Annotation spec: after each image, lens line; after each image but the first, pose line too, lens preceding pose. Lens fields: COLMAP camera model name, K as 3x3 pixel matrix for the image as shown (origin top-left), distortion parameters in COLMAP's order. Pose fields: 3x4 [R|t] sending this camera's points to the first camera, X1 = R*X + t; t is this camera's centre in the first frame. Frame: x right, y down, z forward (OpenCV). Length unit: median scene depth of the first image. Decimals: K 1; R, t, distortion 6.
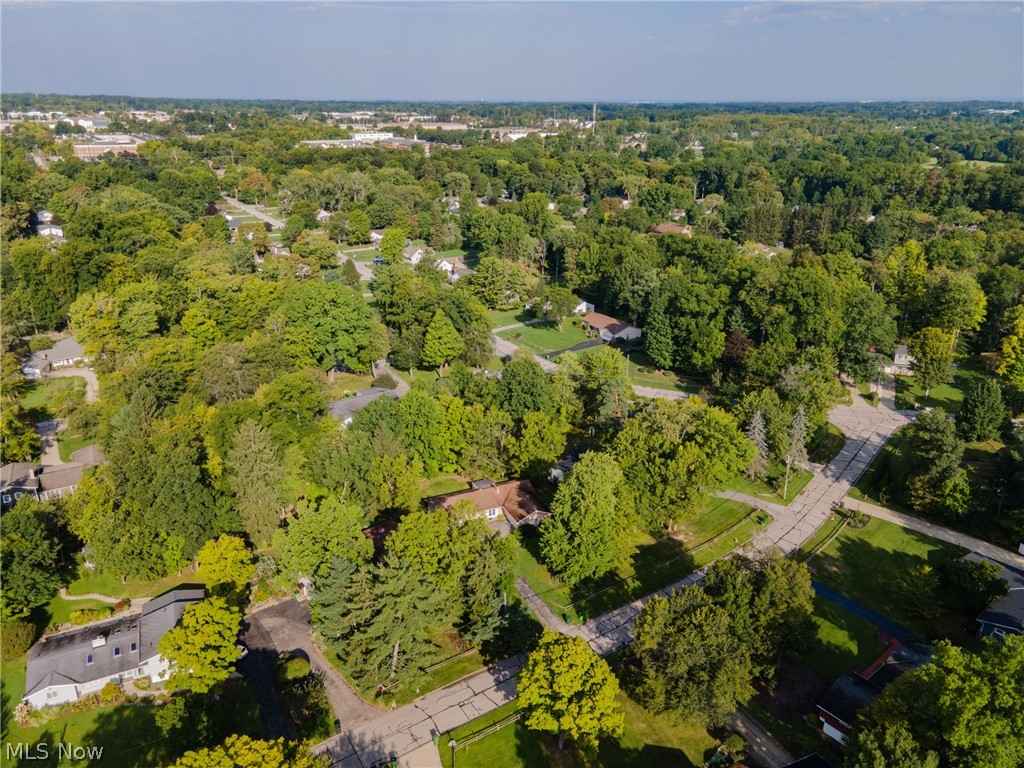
lens RADIAL K [[740.7, 0, 513.8], [0, 740.7, 390.7], [0, 0, 1]] dist [0.013908, 0.044890]
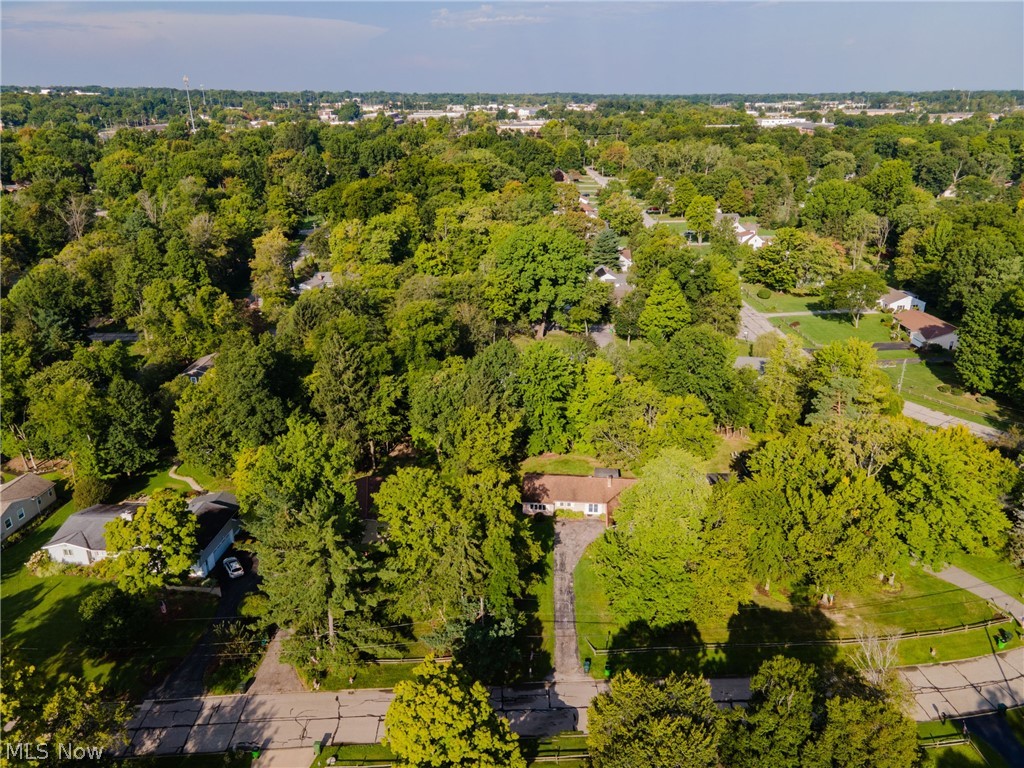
lens RADIAL K [[740.7, 0, 513.8], [0, 740.7, 390.7], [0, 0, 1]] dist [0.013908, 0.044890]
pose [[0.859704, 0.181585, -0.477427, 0.160541], [-0.179199, 0.982490, 0.050997, 0.011317], [0.478327, 0.041712, 0.877190, 0.170271]]
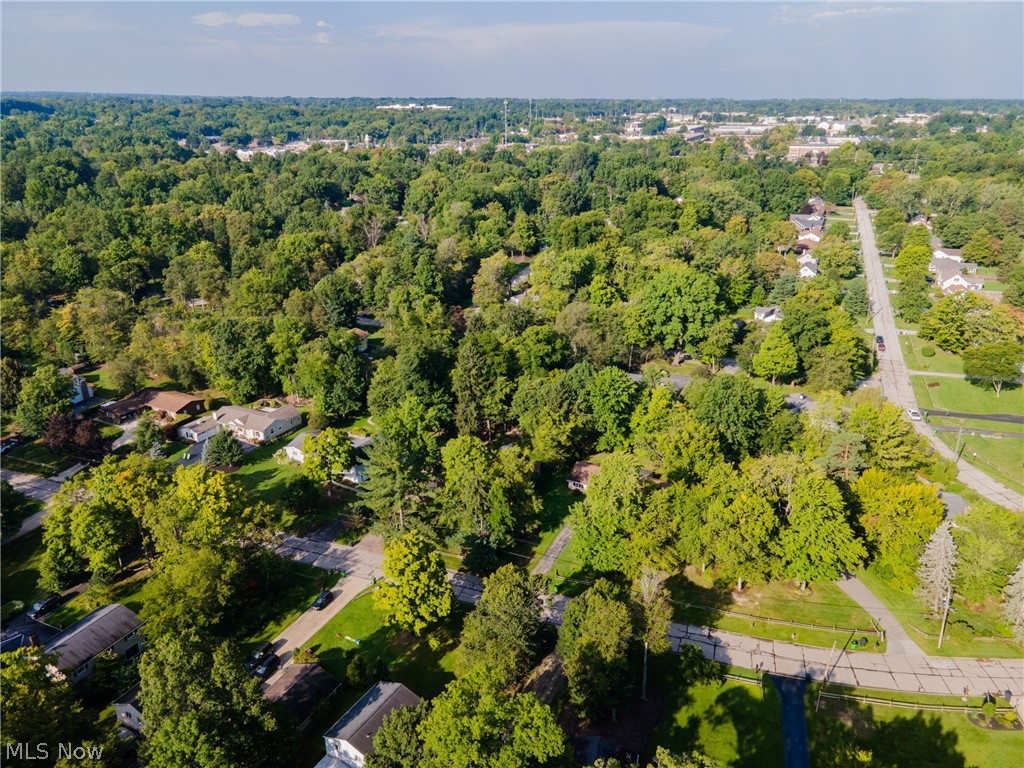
lens RADIAL K [[740.7, 0, 513.8], [0, 740.7, 390.7], [0, 0, 1]] dist [0.013908, 0.044890]
pose [[0.588159, 0.291333, -0.754450, 0.410453], [-0.293324, 0.946189, 0.136701, -0.049326], [0.753677, 0.140896, 0.641965, 0.119164]]
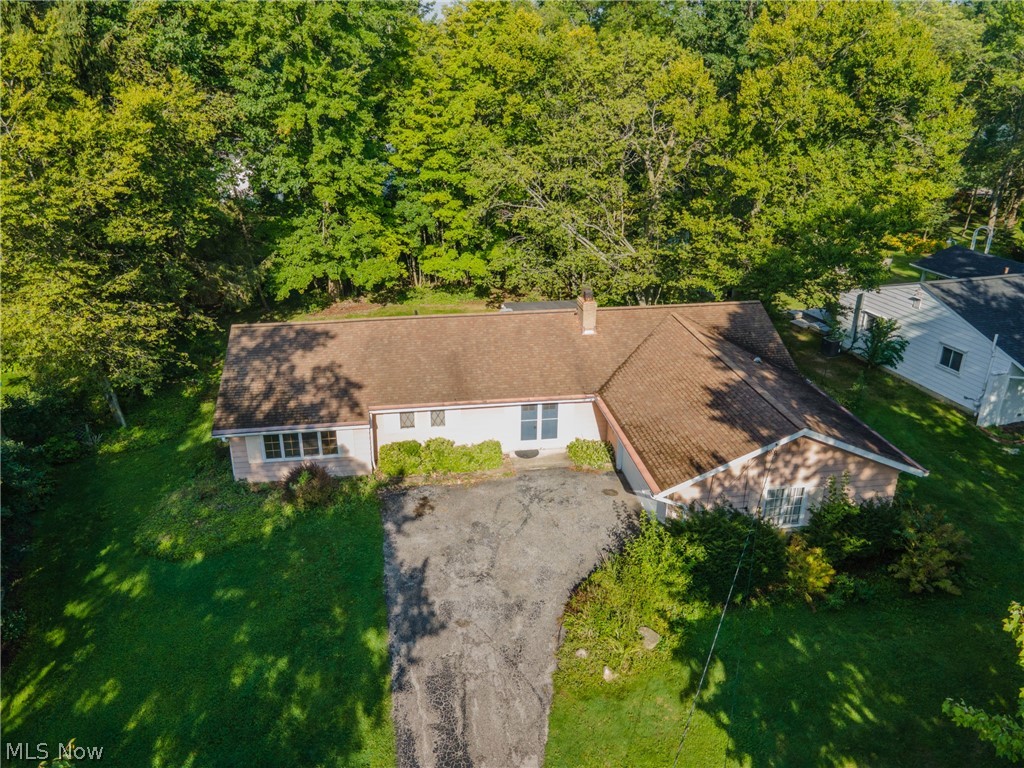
lens RADIAL K [[740.7, 0, 513.8], [0, 740.7, 390.7], [0, 0, 1]] dist [0.013908, 0.044890]
pose [[0.960760, 0.117204, -0.251402, 0.007001], [-0.108059, 0.992890, 0.049928, 0.094725], [0.255466, -0.020803, 0.966594, 0.522899]]
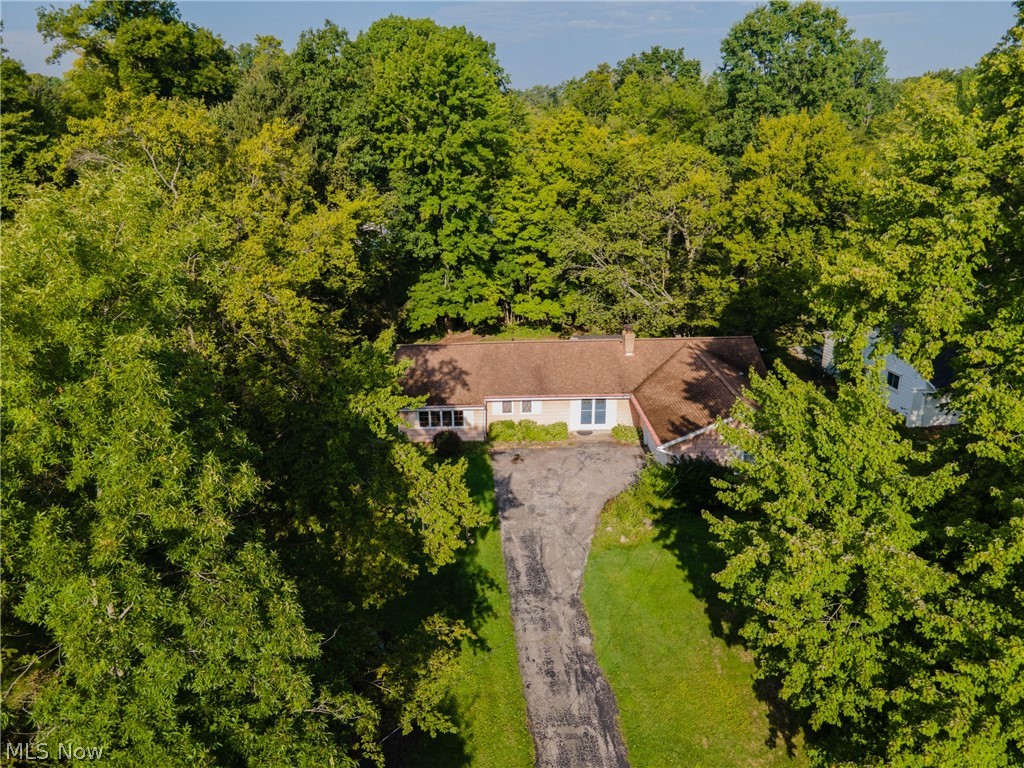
lens RADIAL K [[740.7, 0, 513.8], [0, 740.7, 390.7], [0, 0, 1]] dist [0.013908, 0.044890]
pose [[0.927010, 0.126046, -0.353220, 0.026989], [-0.133524, 0.991040, 0.003222, 0.102293], [0.350462, 0.044177, 0.935535, 0.462467]]
